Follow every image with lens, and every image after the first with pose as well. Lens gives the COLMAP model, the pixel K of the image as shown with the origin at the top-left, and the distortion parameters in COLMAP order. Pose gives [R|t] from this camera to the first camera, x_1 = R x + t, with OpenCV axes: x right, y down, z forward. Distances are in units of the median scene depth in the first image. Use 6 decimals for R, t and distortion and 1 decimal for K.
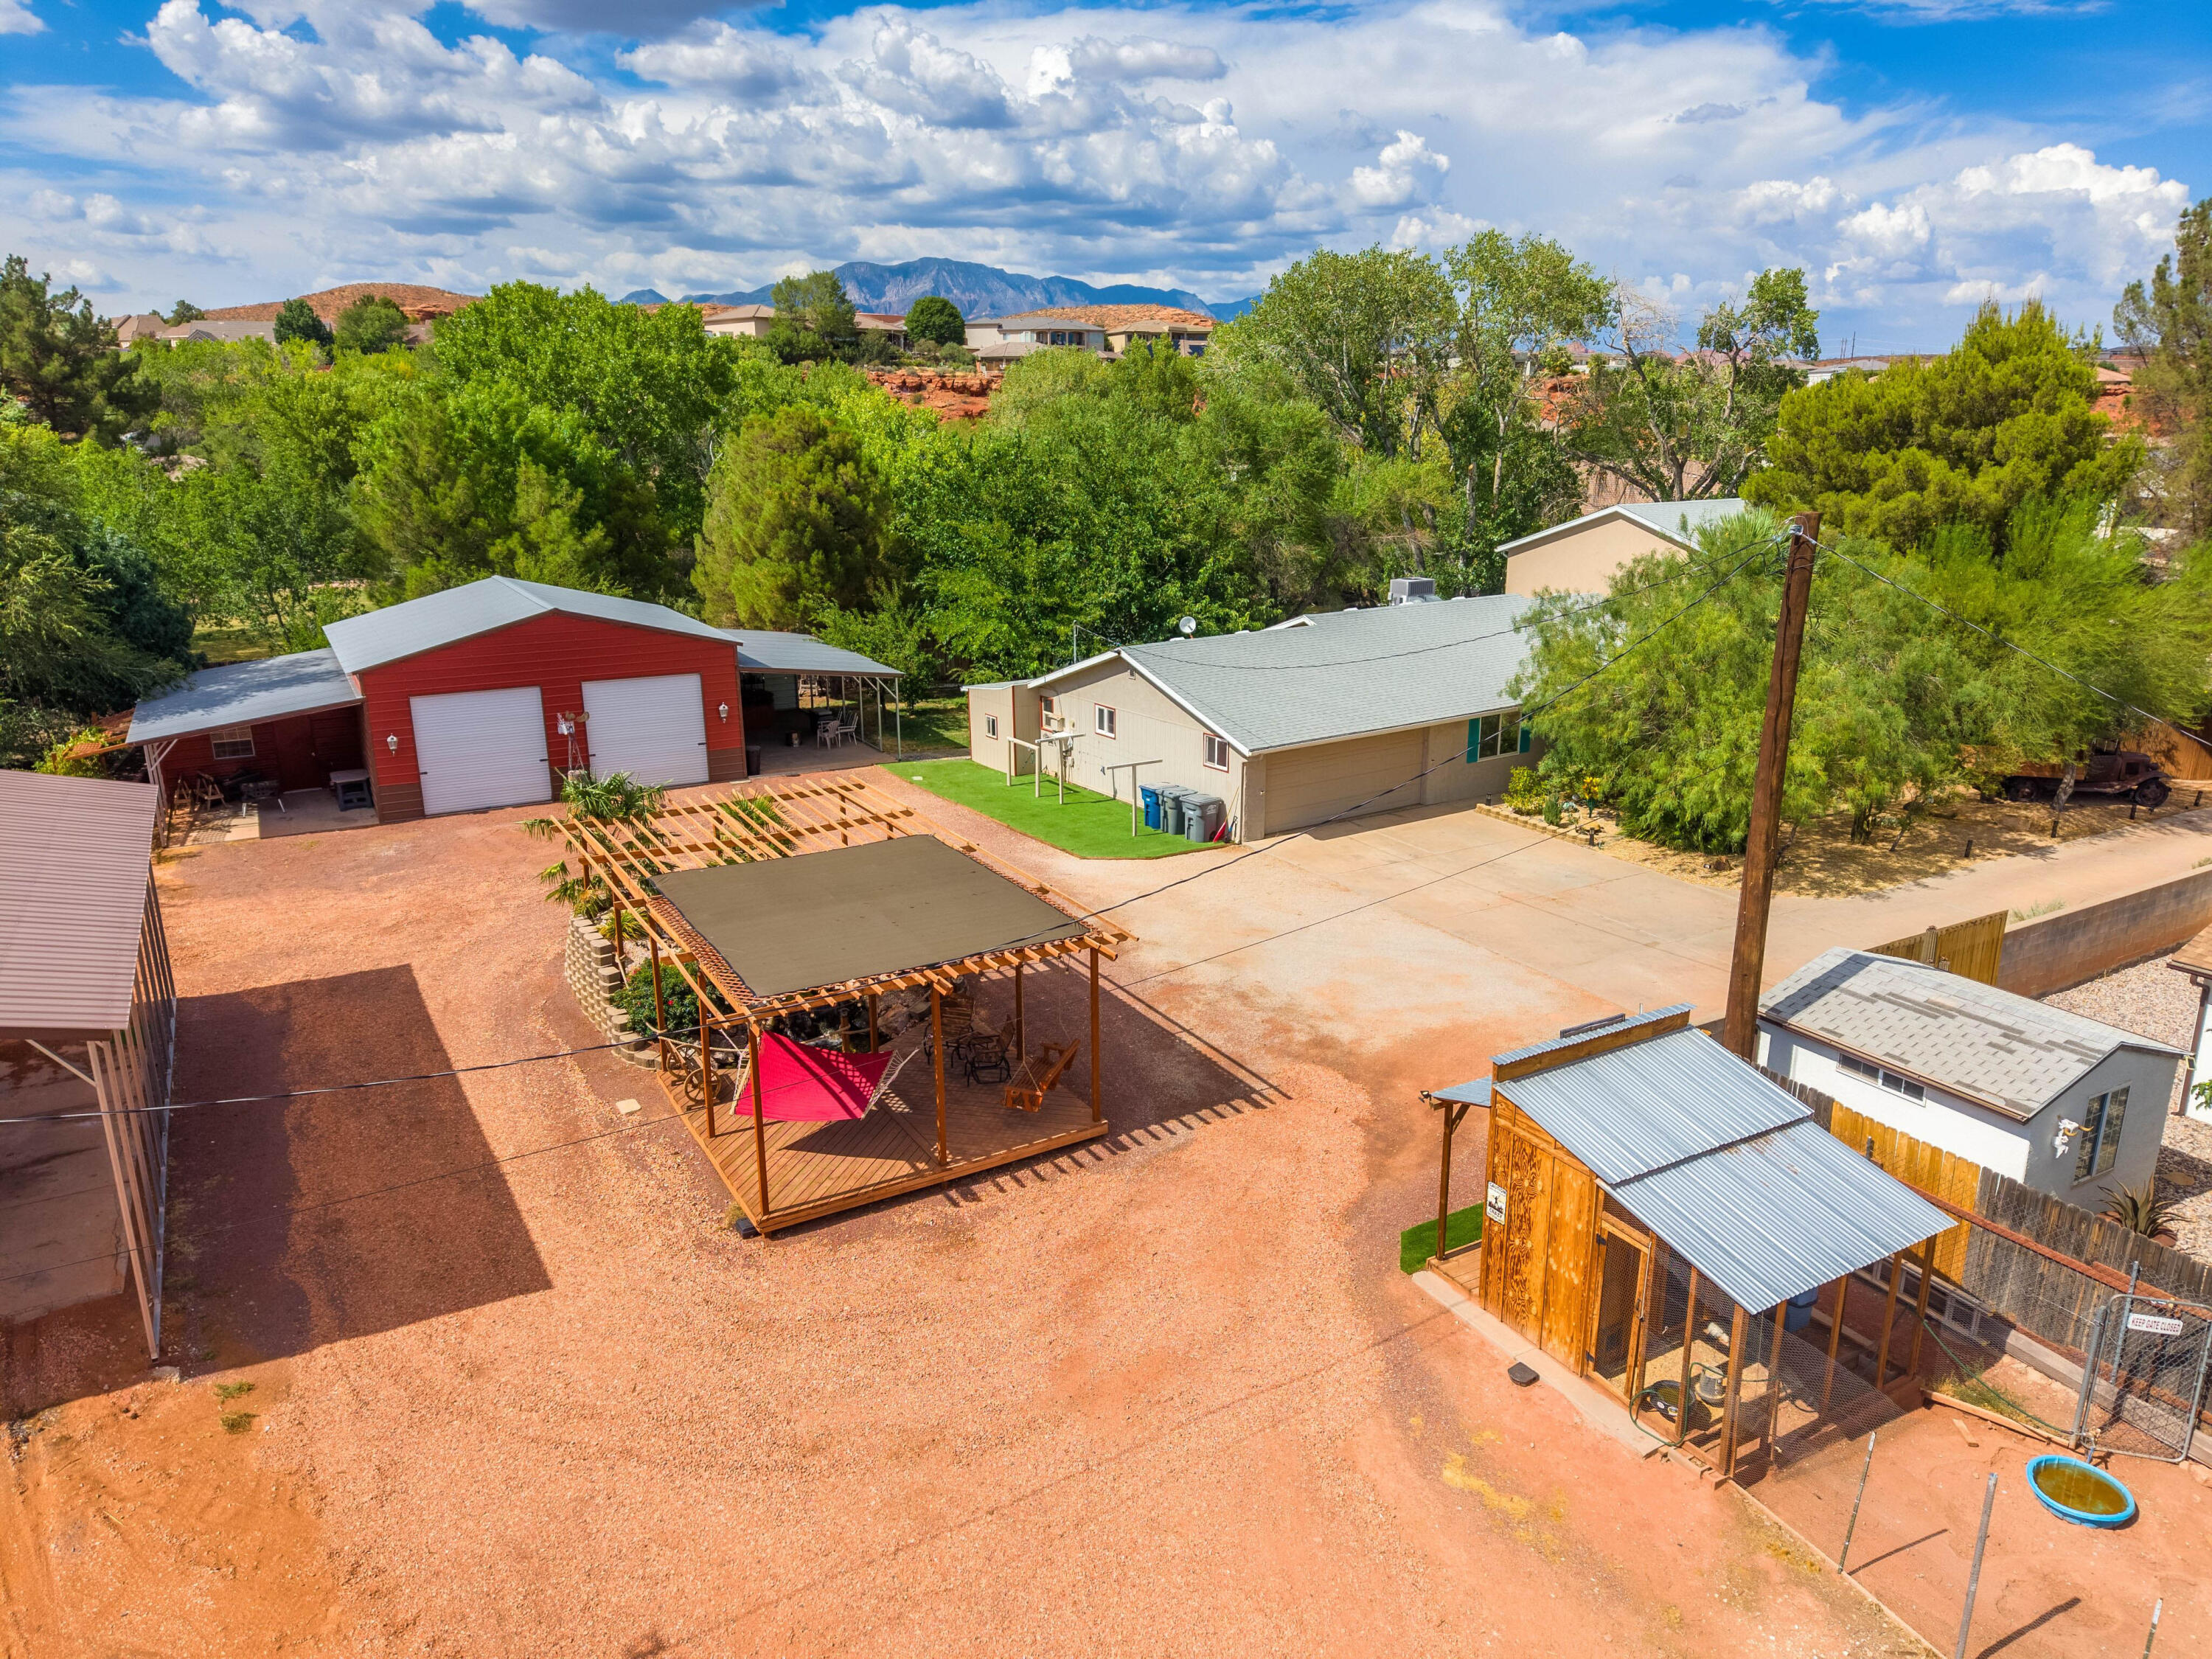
lens RADIAL K [[1479.7, 0, 1103.3], [0, 1479.7, 827.3], [0, 0, 1]] dist [0.024314, -0.021466]
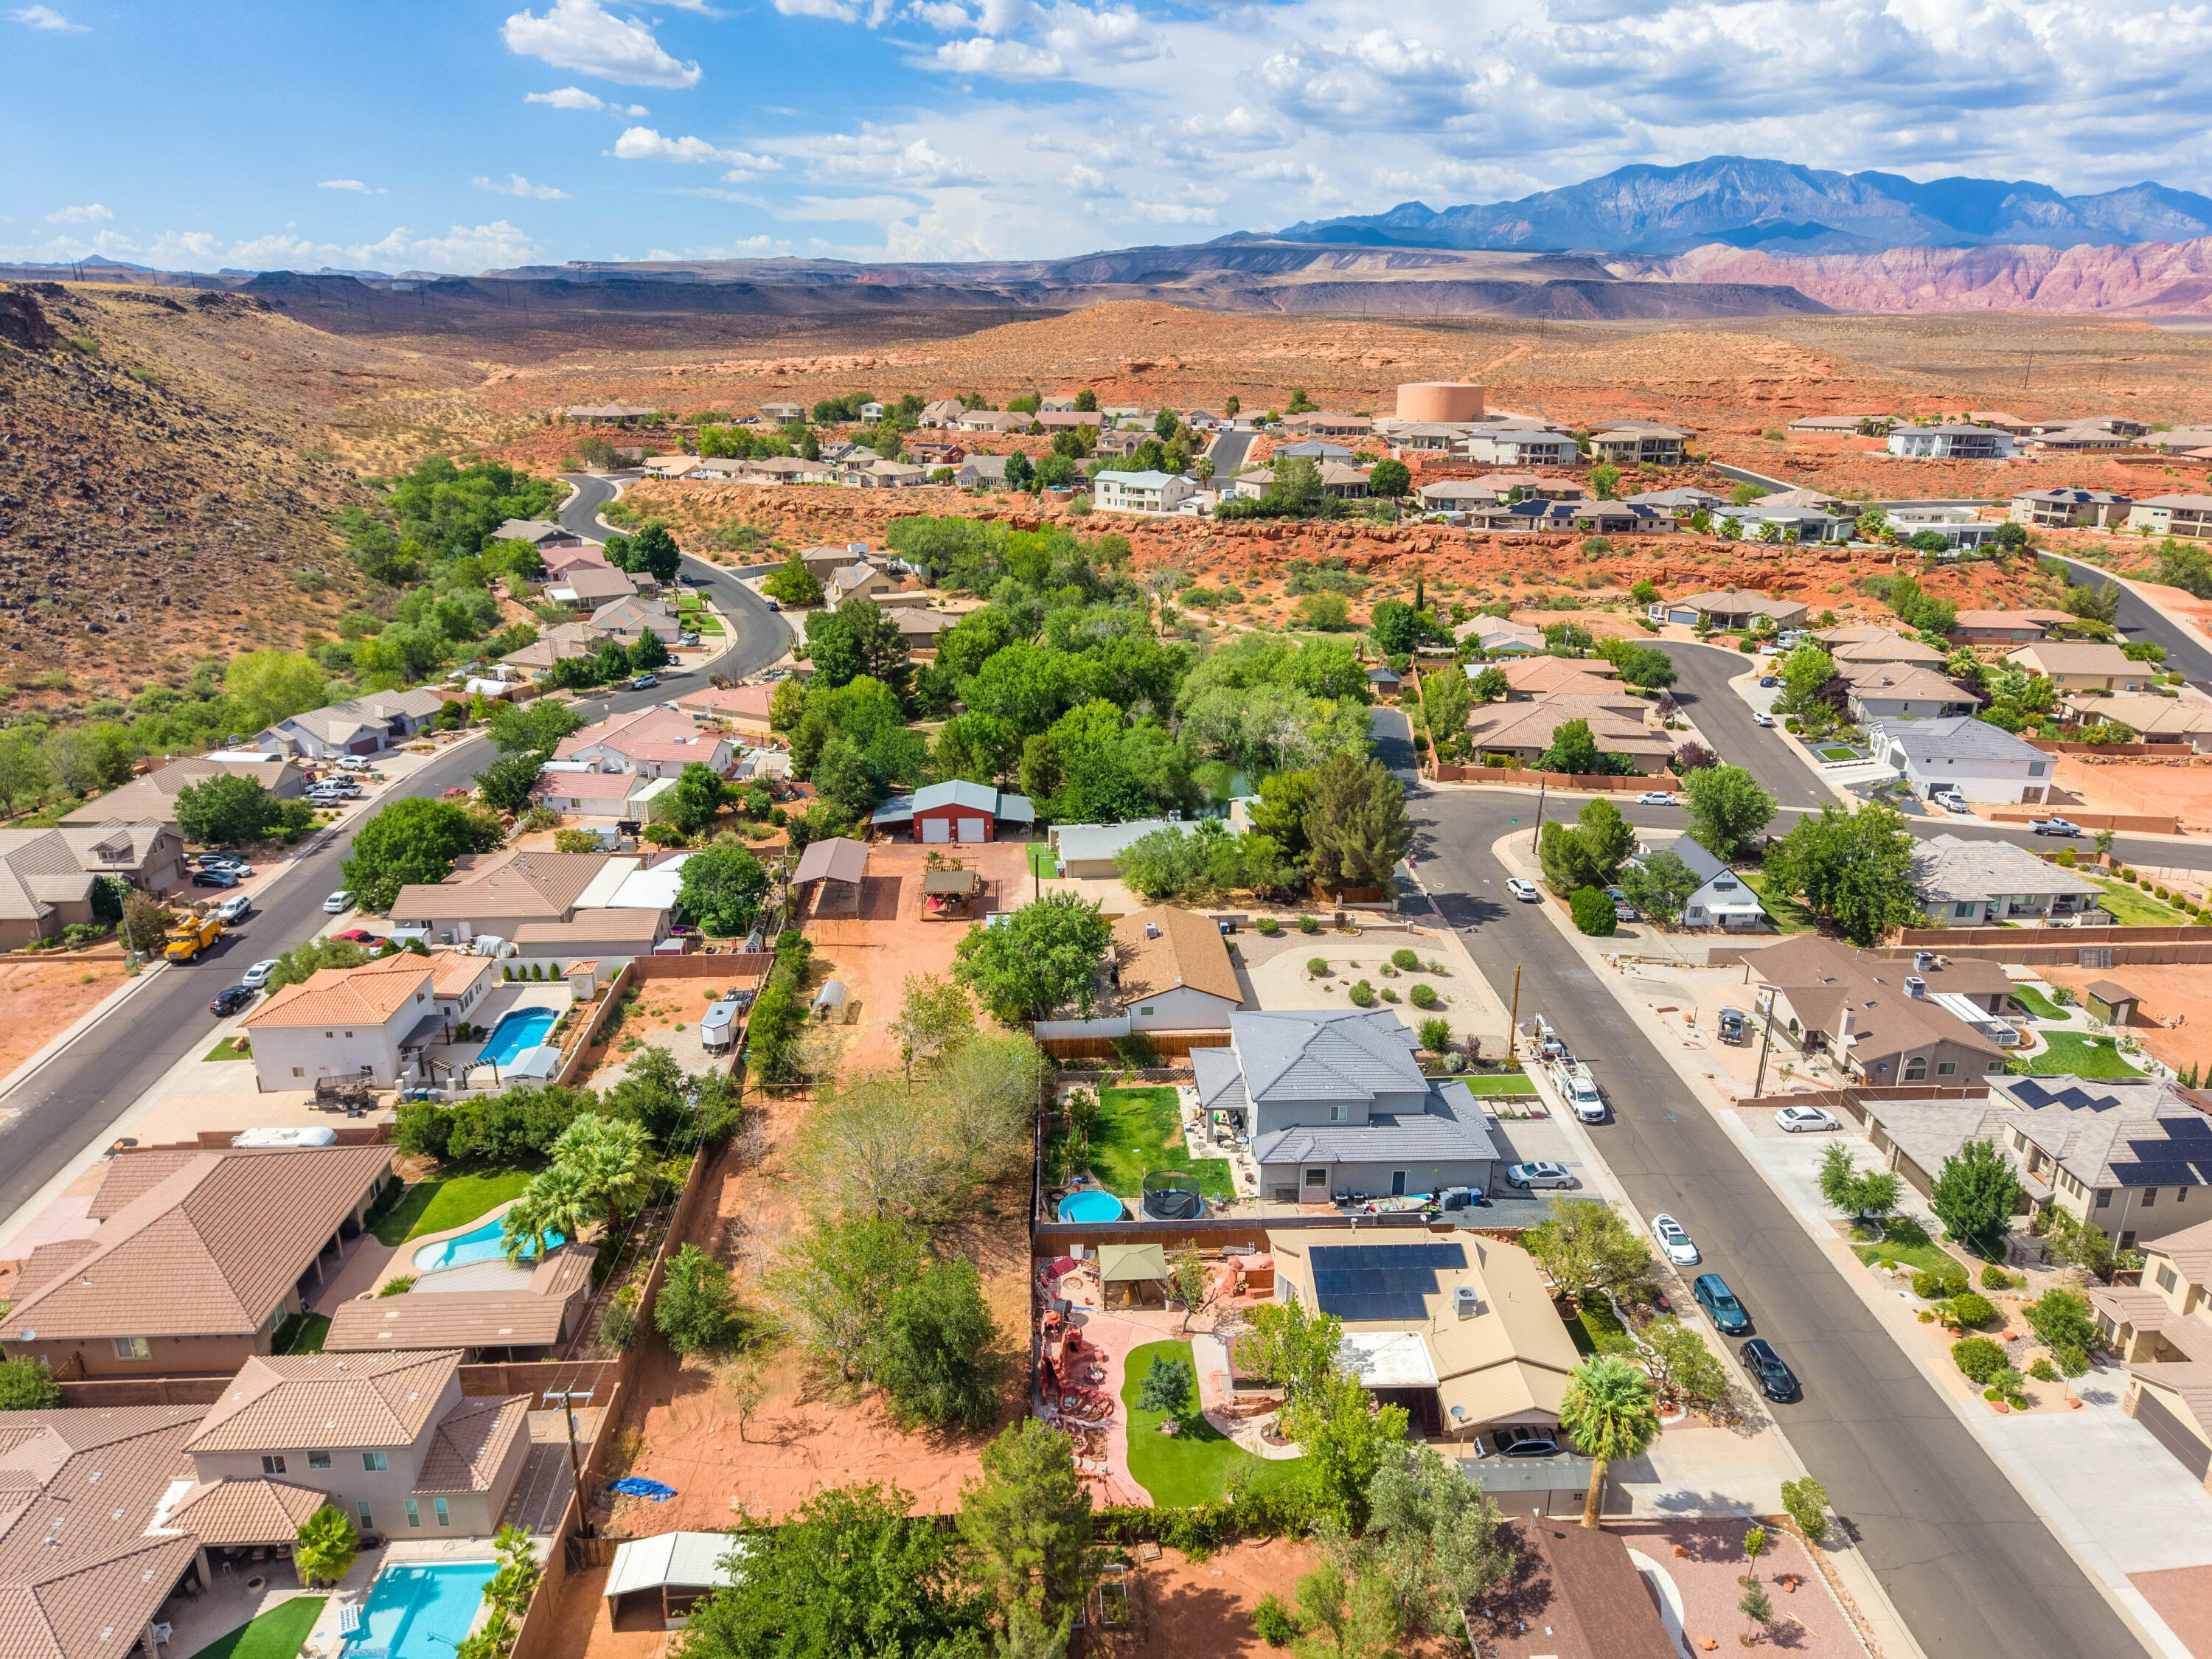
lens RADIAL K [[1473.6, 0, 1106.0], [0, 1473.6, 829.5], [0, 0, 1]] dist [0.045584, -0.046040]
pose [[0.890484, 0.151053, -0.429210, 1.857229], [-0.126849, 0.988304, 0.084642, -0.469018], [0.436976, -0.020928, 0.899230, -2.650010]]
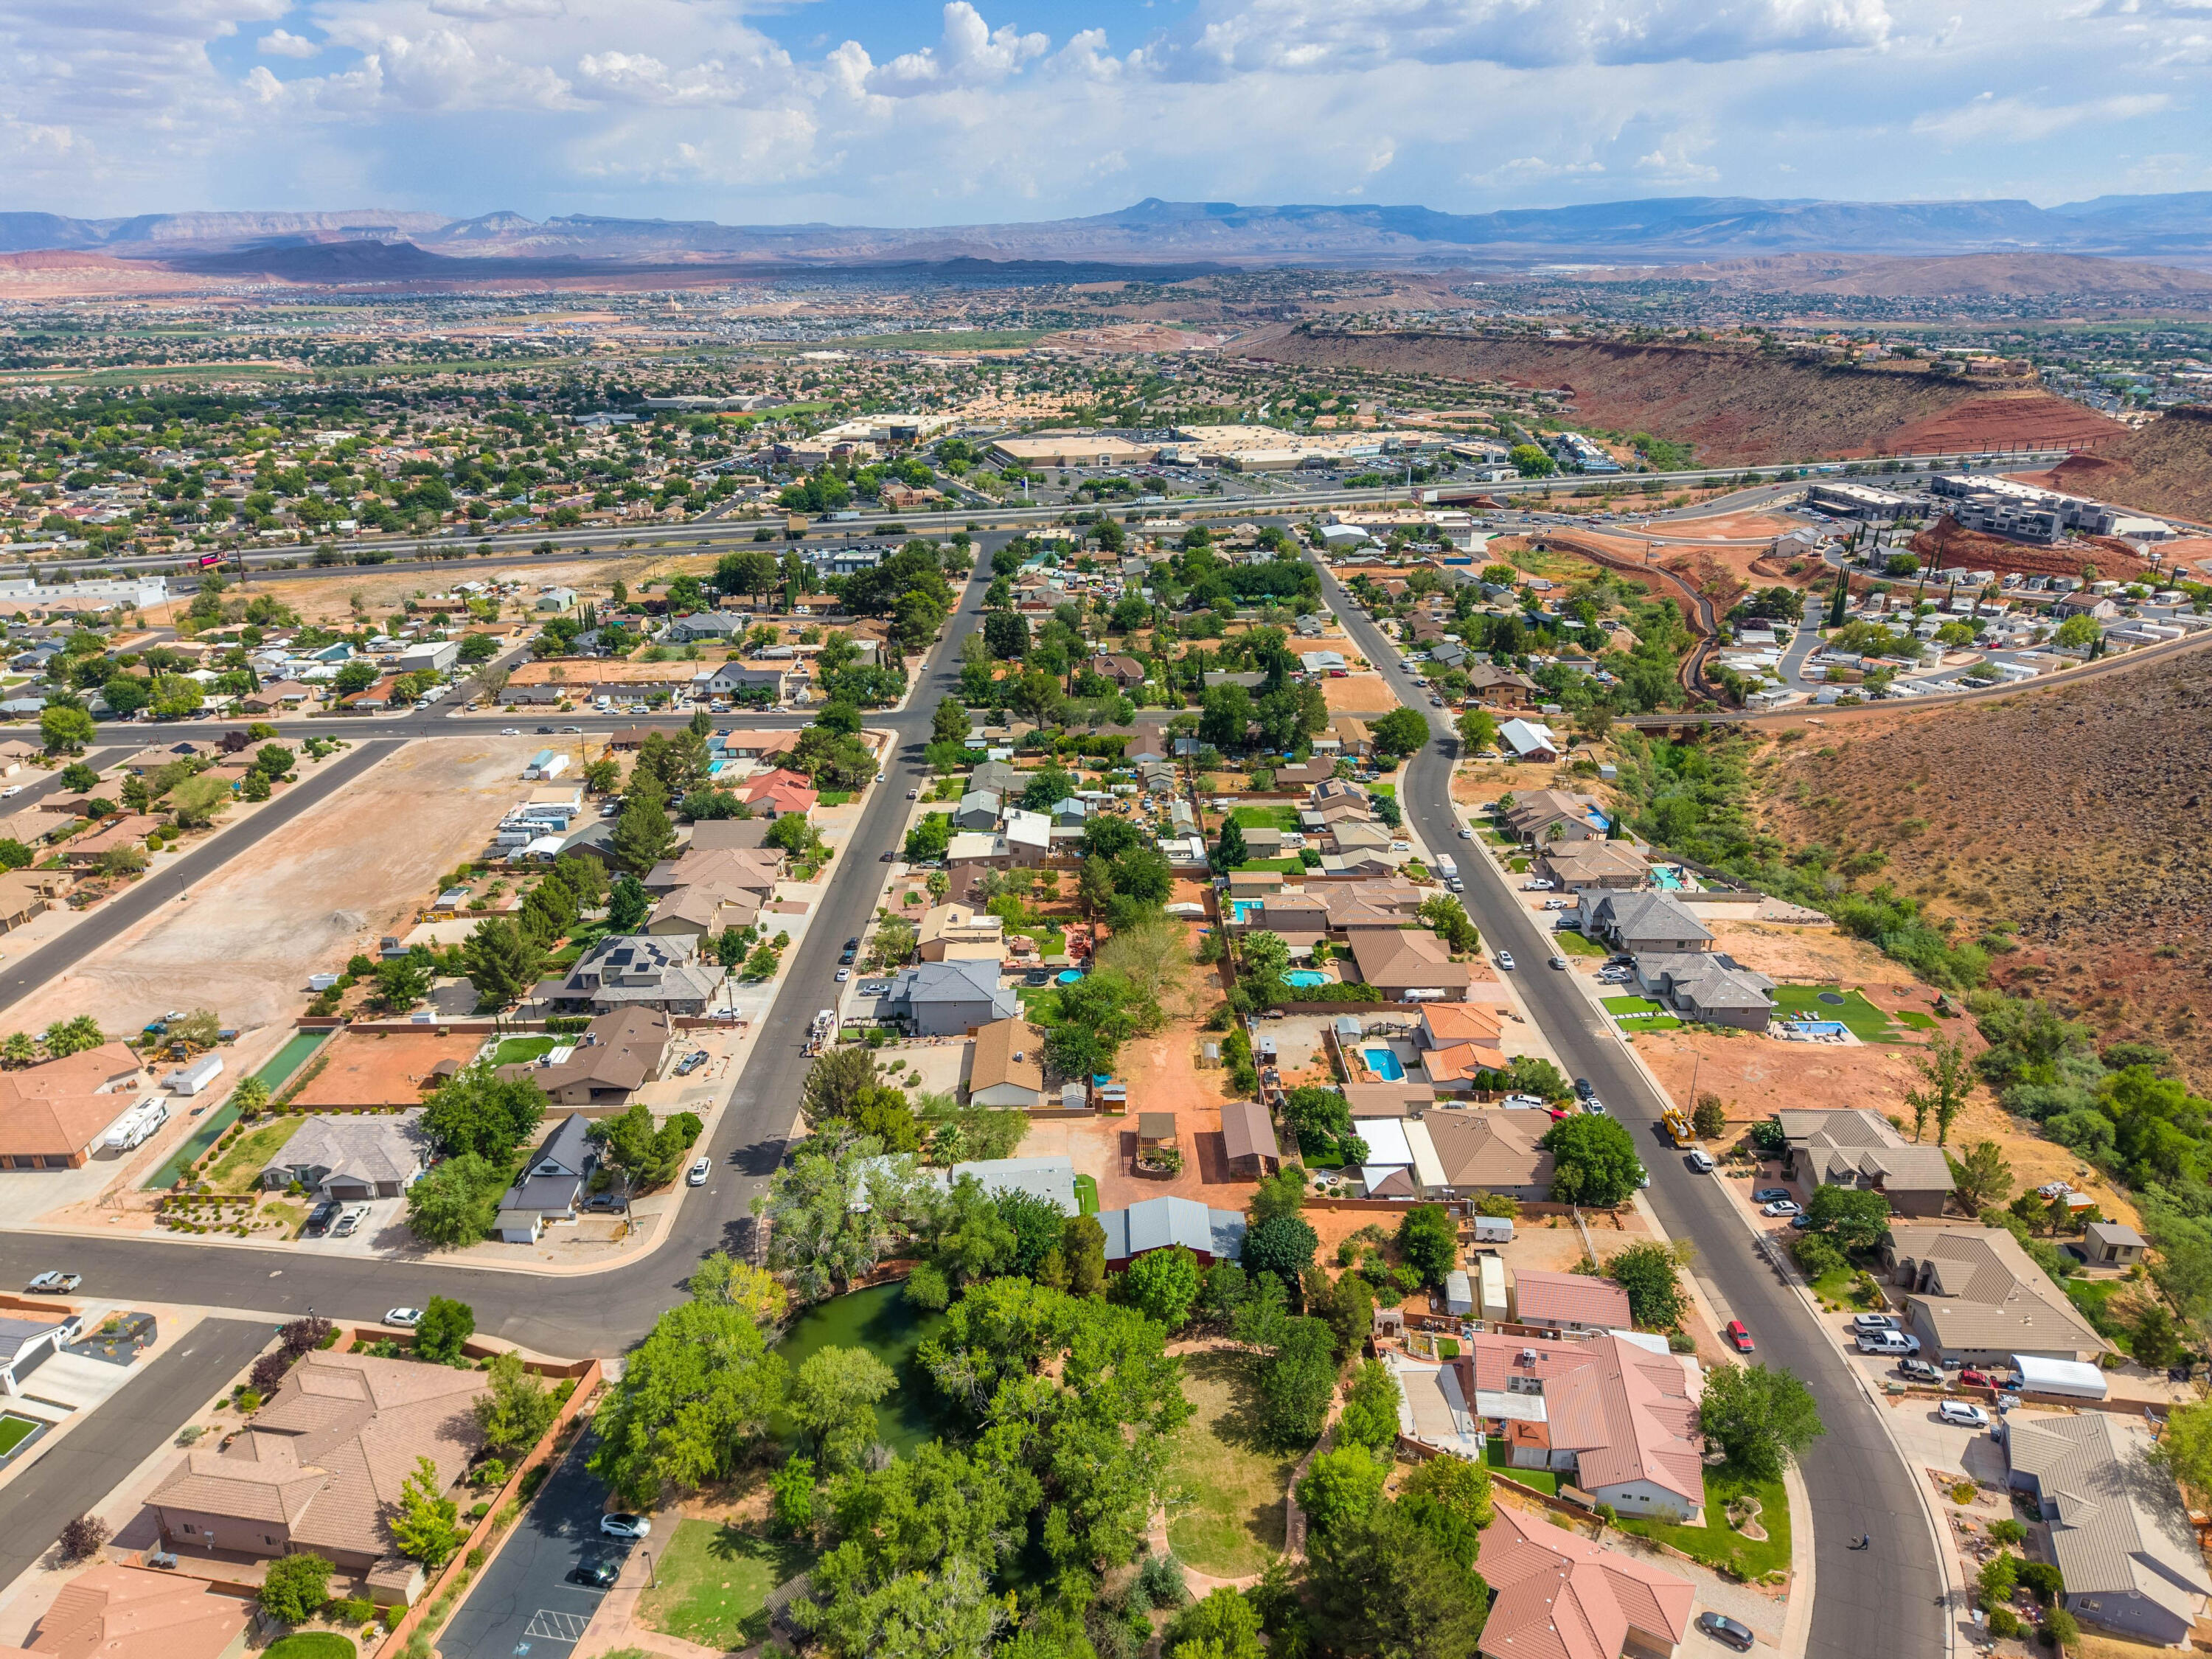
lens RADIAL K [[1483.0, 0, 1106.0], [0, 1483.0, 822.4], [0, 0, 1]] dist [0.019721, -0.011365]
pose [[-0.870386, -0.171223, 0.461639, -2.079002], [0.137806, 0.815400, 0.562257, -3.656184], [-0.472691, 0.552997, -0.686118, 3.500493]]
